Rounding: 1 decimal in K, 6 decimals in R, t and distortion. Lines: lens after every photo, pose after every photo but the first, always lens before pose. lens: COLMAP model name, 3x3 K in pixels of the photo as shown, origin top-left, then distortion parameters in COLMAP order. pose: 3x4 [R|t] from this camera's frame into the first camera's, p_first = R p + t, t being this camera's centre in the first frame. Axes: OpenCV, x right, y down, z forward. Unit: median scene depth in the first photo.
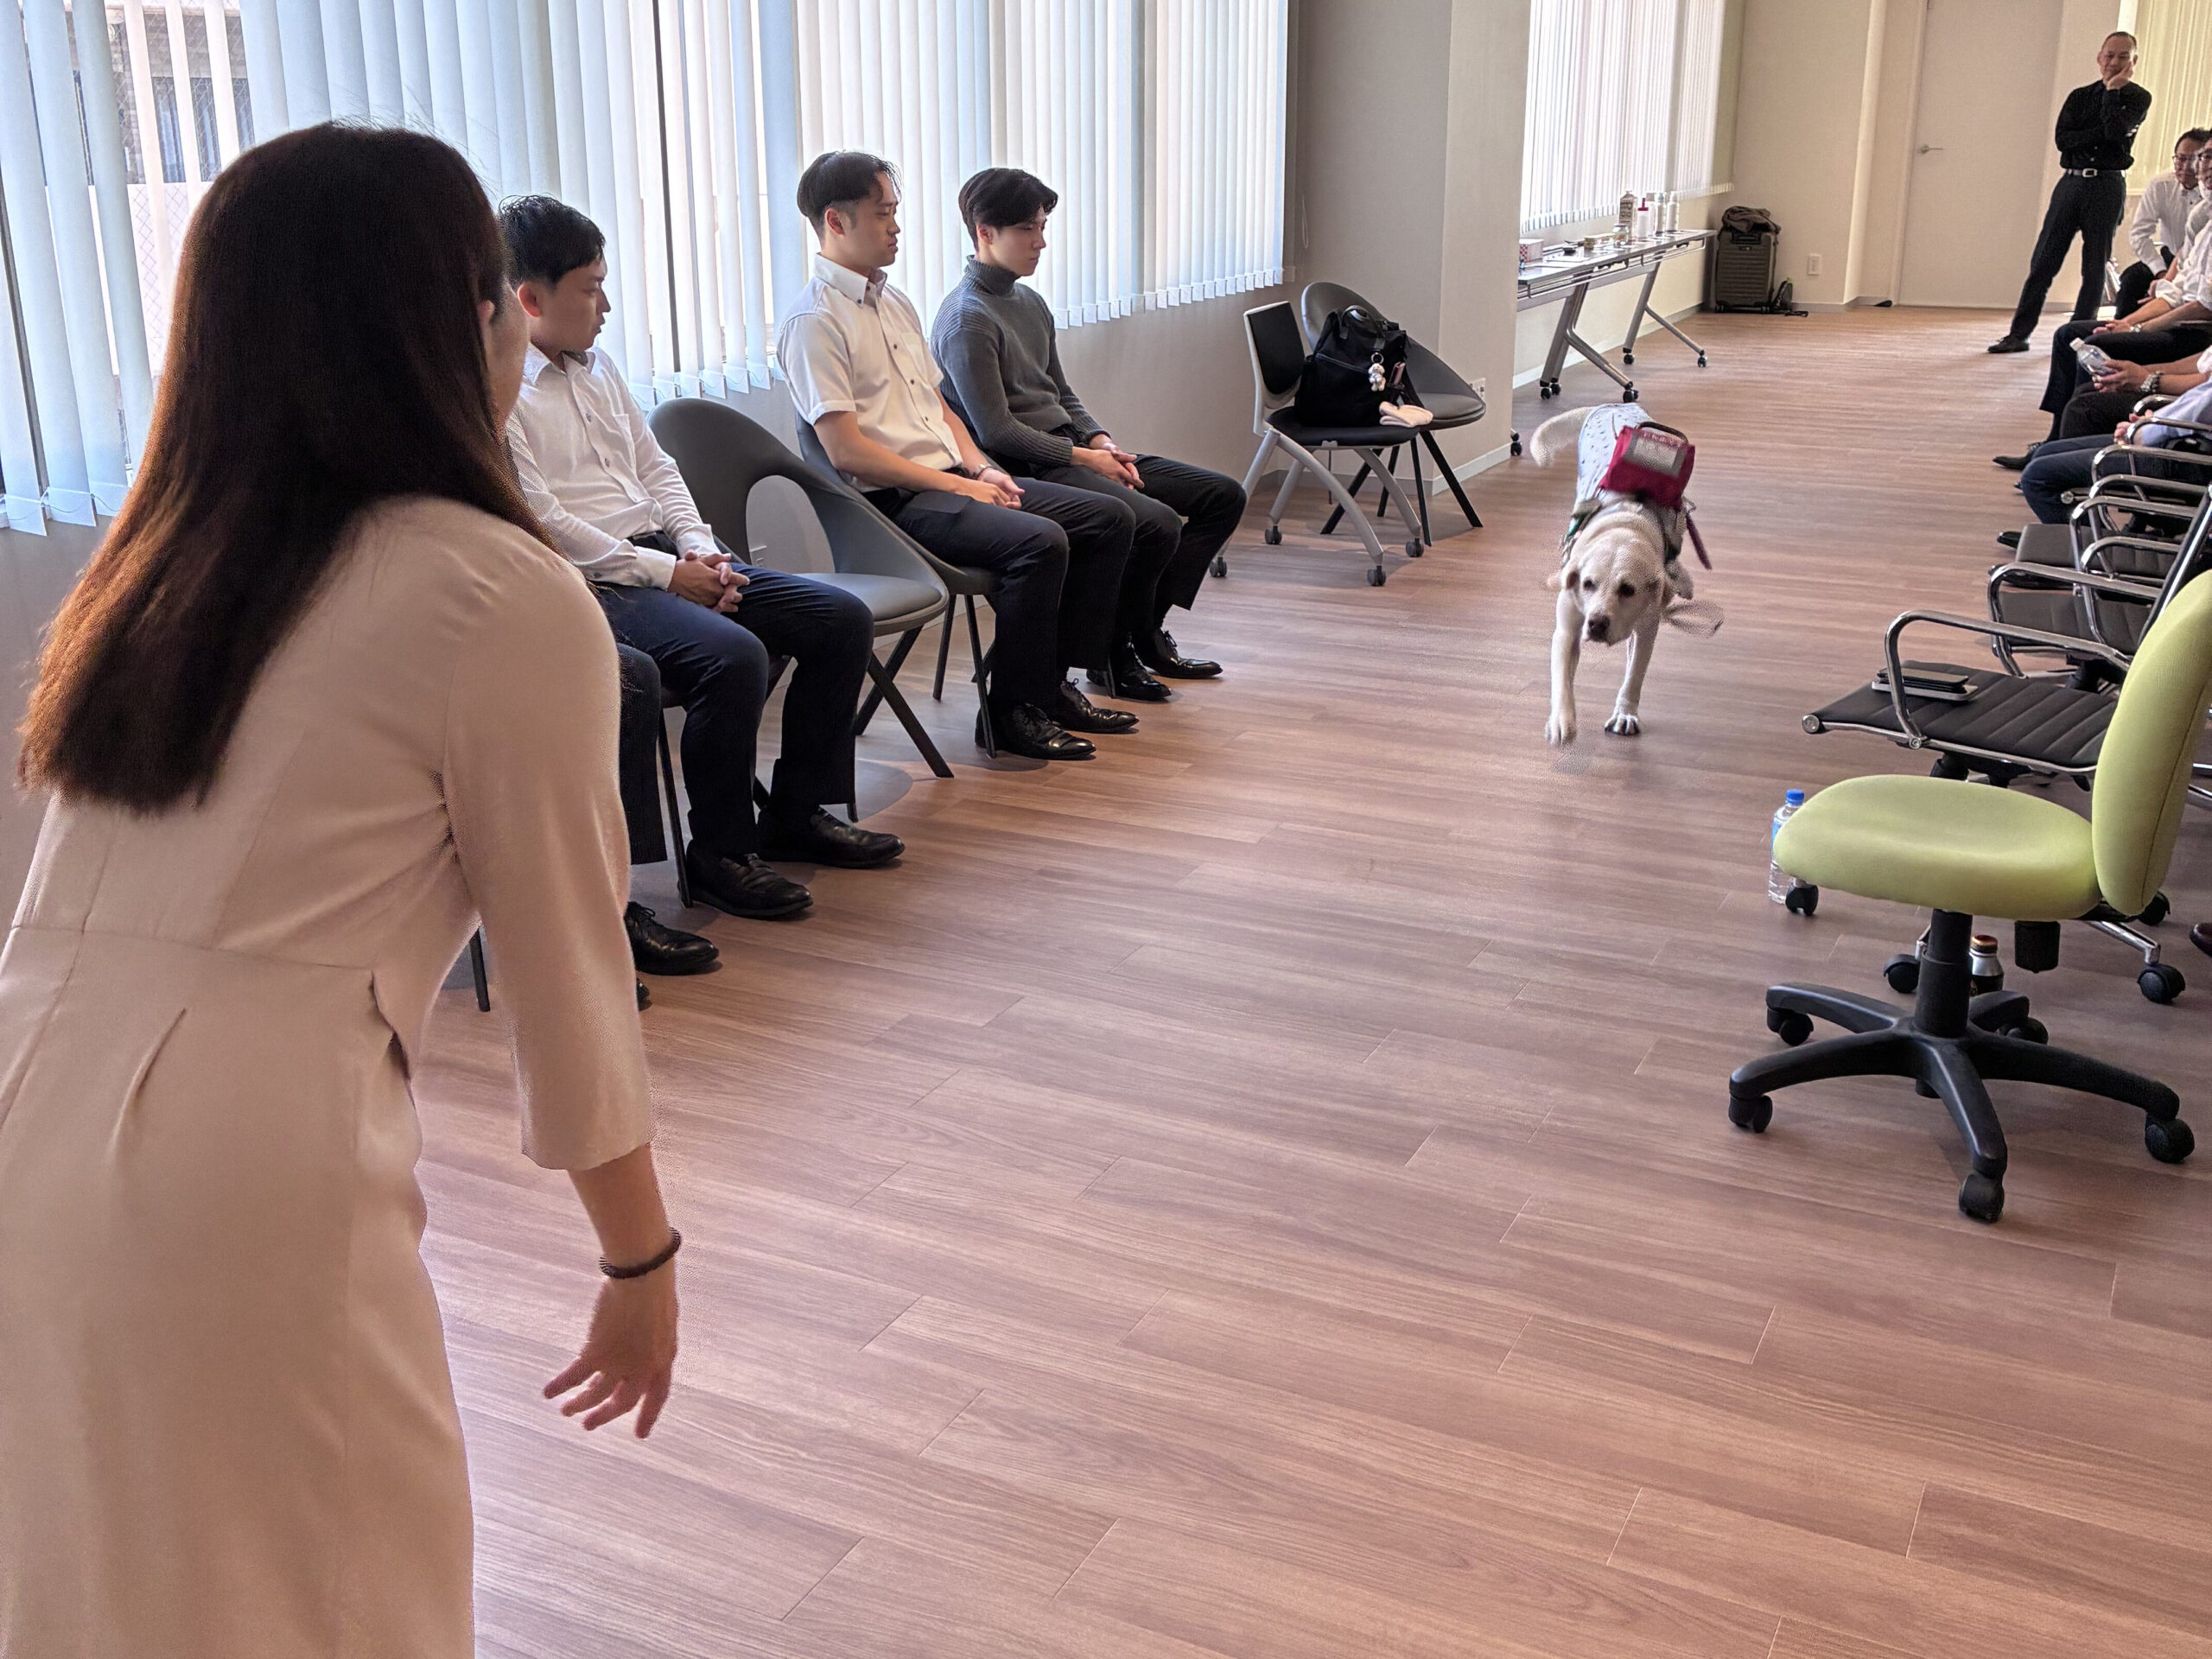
lens RADIAL K [[2236.9, 0, 1106.0], [0, 2236.9, 829.5], [0, 0, 1]] dist [0.318483, -1.388210]
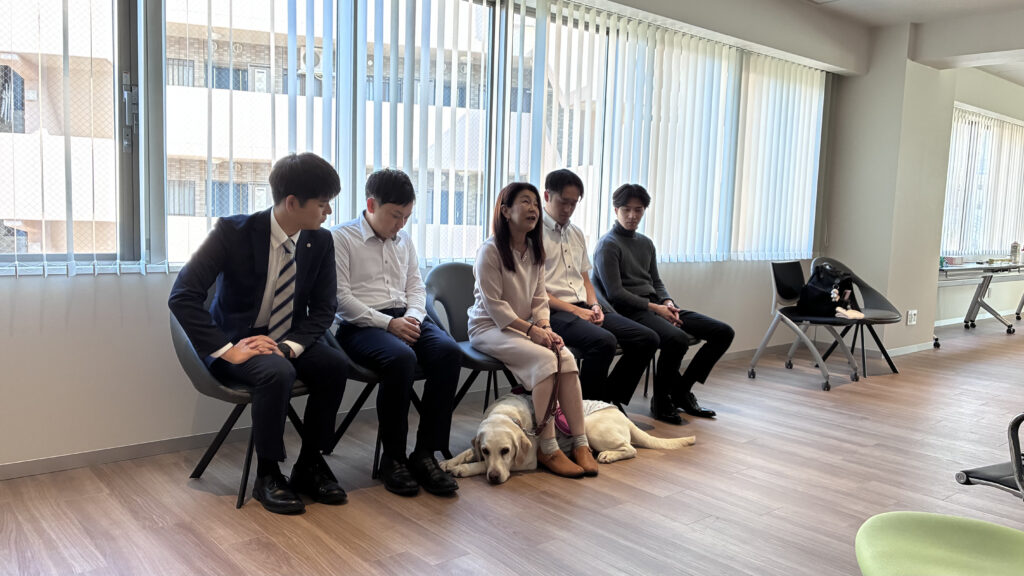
lens RADIAL K [[778.6, 0, 509.7], [0, 778.6, 303.5], [0, 0, 1]] dist [0.011826, -0.000279]
pose [[0.912762, 0.077783, -0.401019, 0.137259], [-0.161390, 0.970504, -0.179098, -0.009615], [0.375259, 0.228194, 0.898392, 0.224135]]
